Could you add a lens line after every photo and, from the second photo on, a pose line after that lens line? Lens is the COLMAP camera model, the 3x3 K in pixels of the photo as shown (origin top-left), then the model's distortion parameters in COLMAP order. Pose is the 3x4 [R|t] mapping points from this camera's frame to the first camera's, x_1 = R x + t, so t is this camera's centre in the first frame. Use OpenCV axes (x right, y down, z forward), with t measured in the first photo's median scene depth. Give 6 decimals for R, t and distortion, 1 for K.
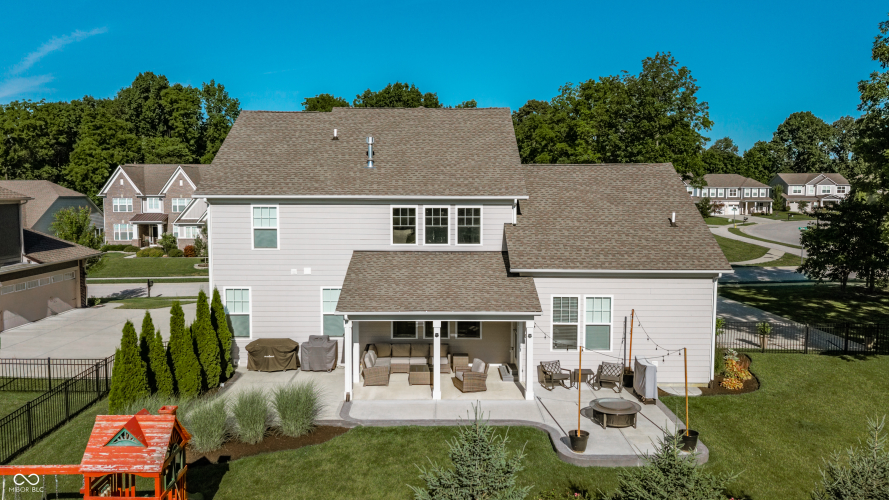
lens RADIAL K [[597.0, 0, 465.5], [0, 597.0, 250.1], [0, 0, 1]] dist [0.006657, -0.000986]
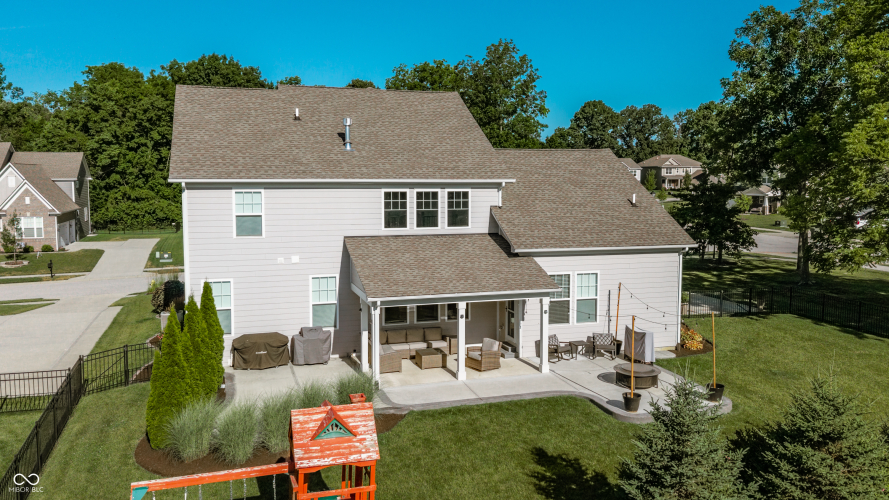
lens RADIAL K [[624.3, 0, 441.9], [0, 624.3, 234.3], [0, 0, 1]] dist [0.018865, -0.002261]
pose [[0.962400, -0.025116, 0.270474, -0.309290], [0.025858, 0.999665, 0.000817, 0.000796], [-0.270404, 0.006208, 0.962727, -0.011682]]
